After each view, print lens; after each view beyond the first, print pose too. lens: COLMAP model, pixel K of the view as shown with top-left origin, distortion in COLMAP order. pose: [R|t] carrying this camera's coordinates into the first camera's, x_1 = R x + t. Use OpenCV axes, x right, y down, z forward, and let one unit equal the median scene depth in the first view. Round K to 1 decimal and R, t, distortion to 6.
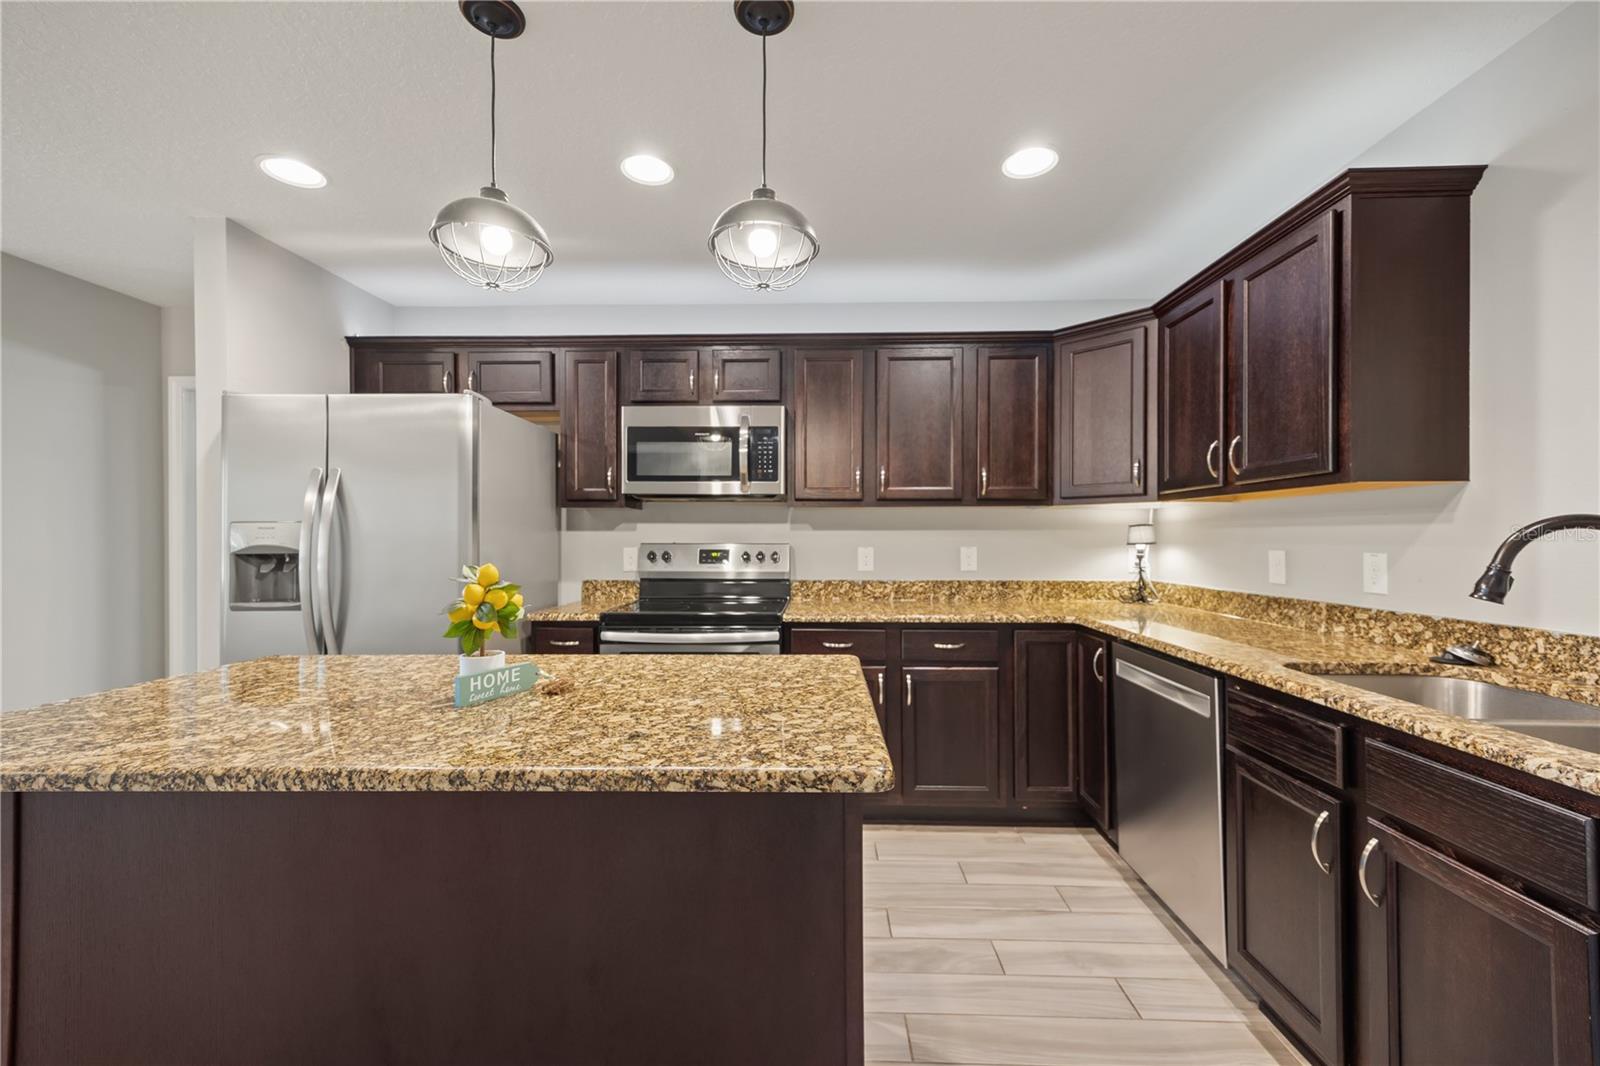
lens RADIAL K [[639.9, 0, 801.8], [0, 639.9, 535.3], [0, 0, 1]] dist [0.015457, 0.000006]
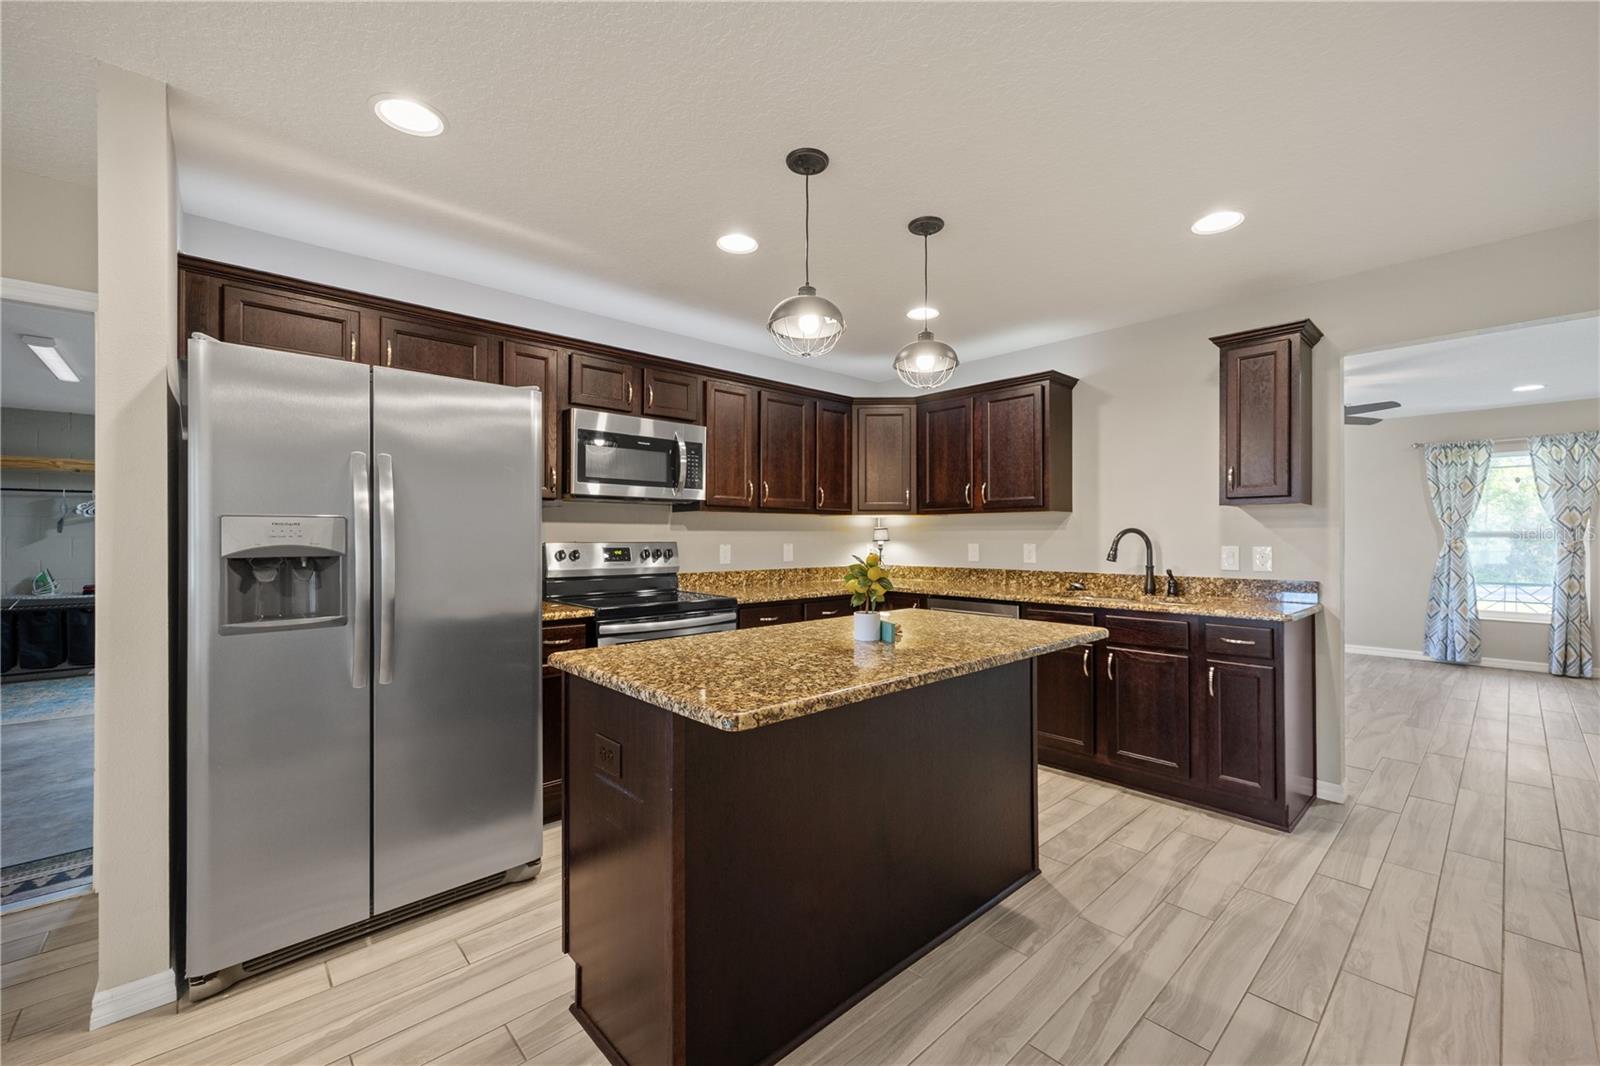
lens RADIAL K [[648.5, 0, 802.5], [0, 648.5, 535.3], [0, 0, 1]] dist [0.005790, -0.000694]
pose [[0.720100, 0.001512, 0.693869, -0.761572], [-0.001850, 0.999998, -0.000259, 0.001026], [-0.693868, -0.001098, 0.720101, -0.000101]]
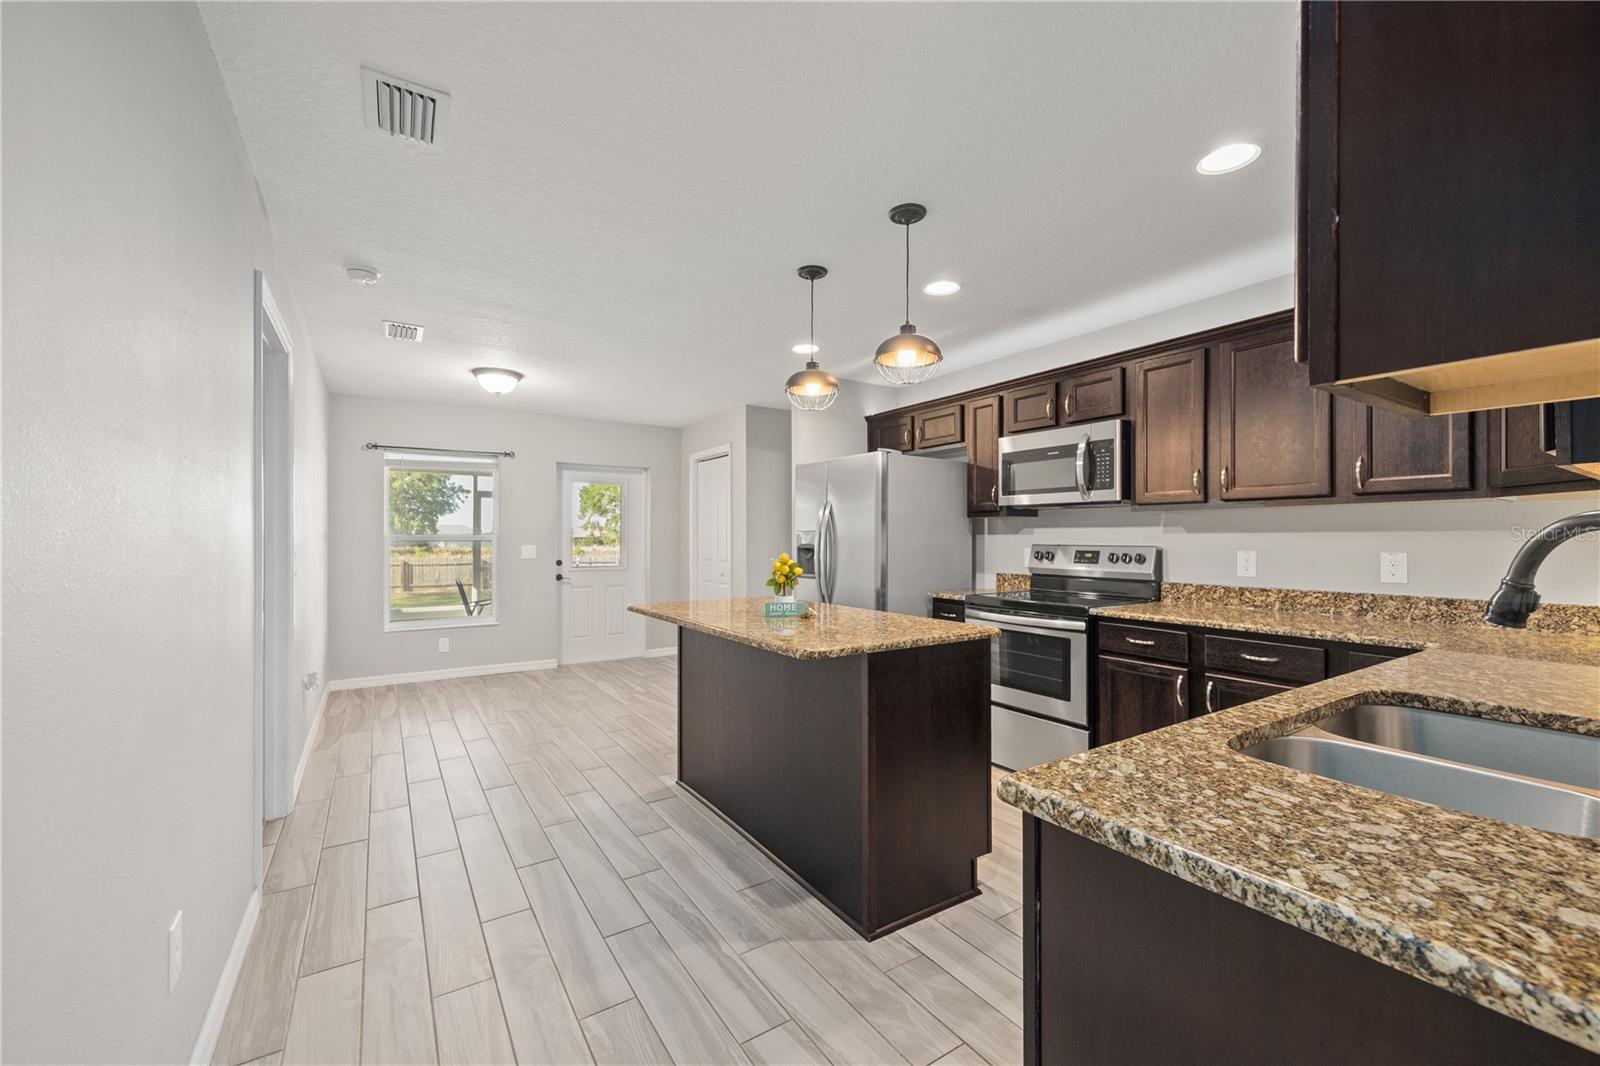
lens RADIAL K [[636.4, 0, 796.8], [0, 636.4, 537.2], [0, 0, 1]] dist [0.000513, 0.000073]
pose [[0.567816, -0.001027, -0.823155, 0.564787], [0.000480, 0.999999, -0.000916, -0.001104], [0.823156, 0.000125, 0.567816, -0.065416]]
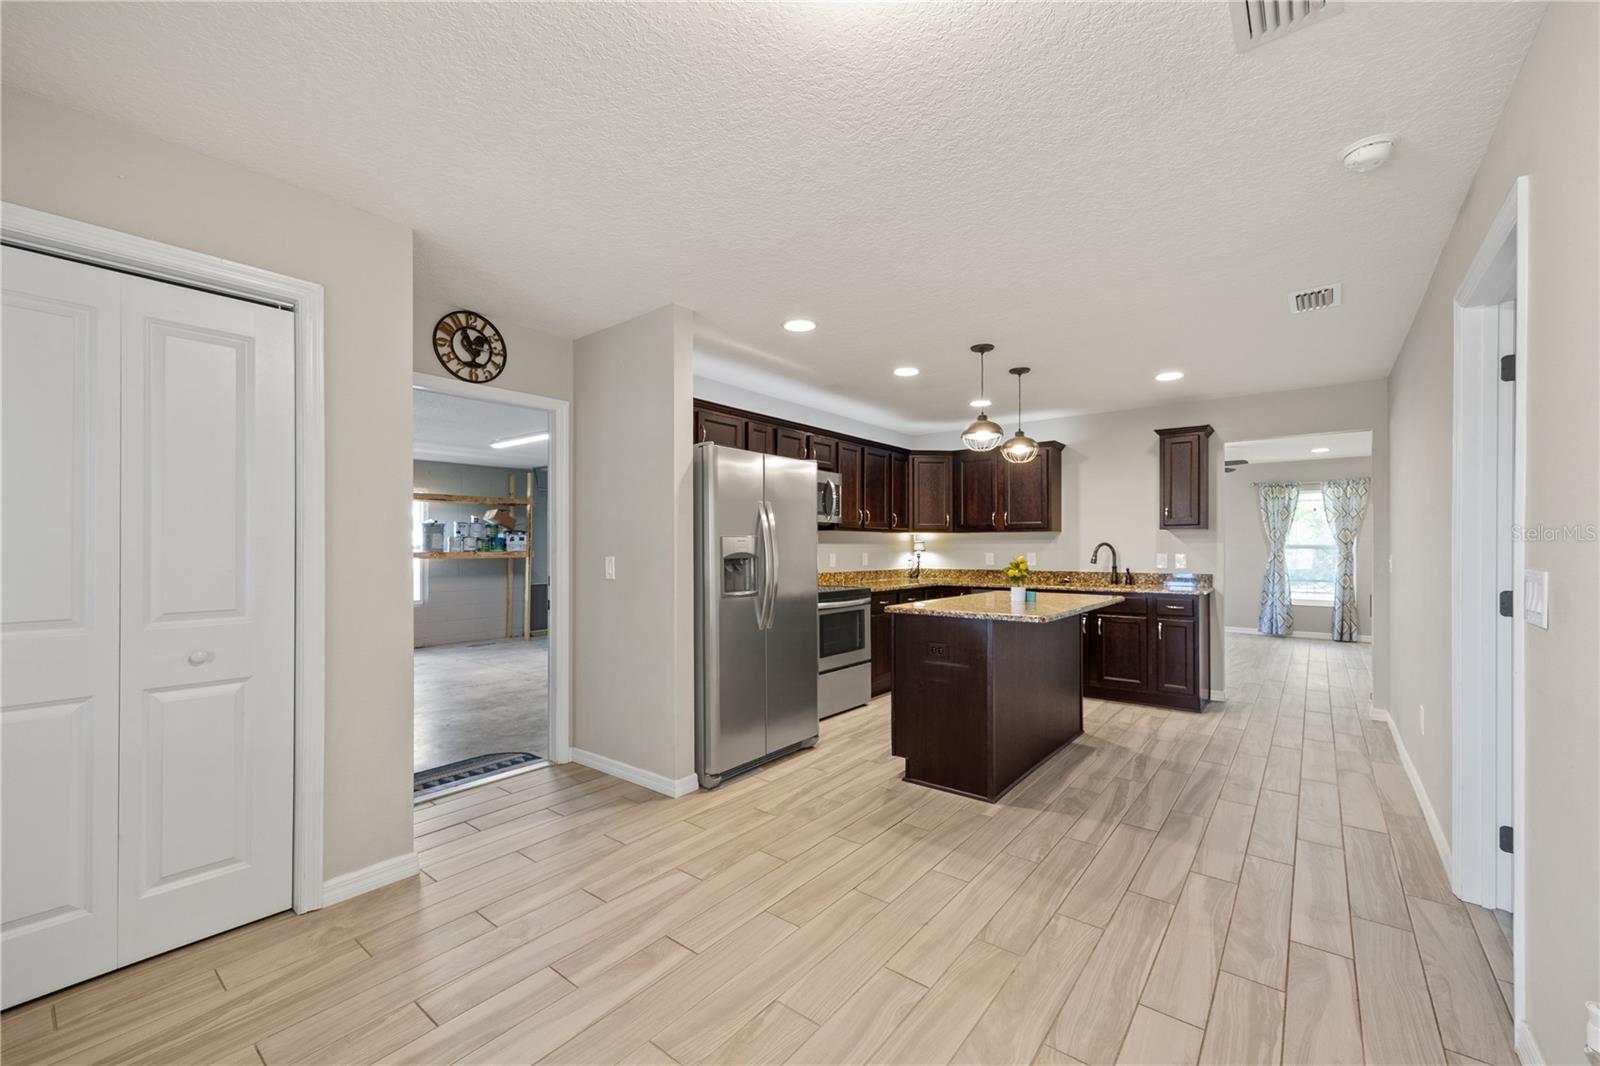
lens RADIAL K [[642.3, 0, 799.4], [0, 642.3, 547.5], [0, 0, 1]] dist [0.000427, 0.000099]
pose [[0.607716, 0.001472, 0.794153, -1.565594], [-0.002522, 0.999997, 0.000076, 0.002950], [-0.794150, -0.002049, 0.607718, 0.004263]]
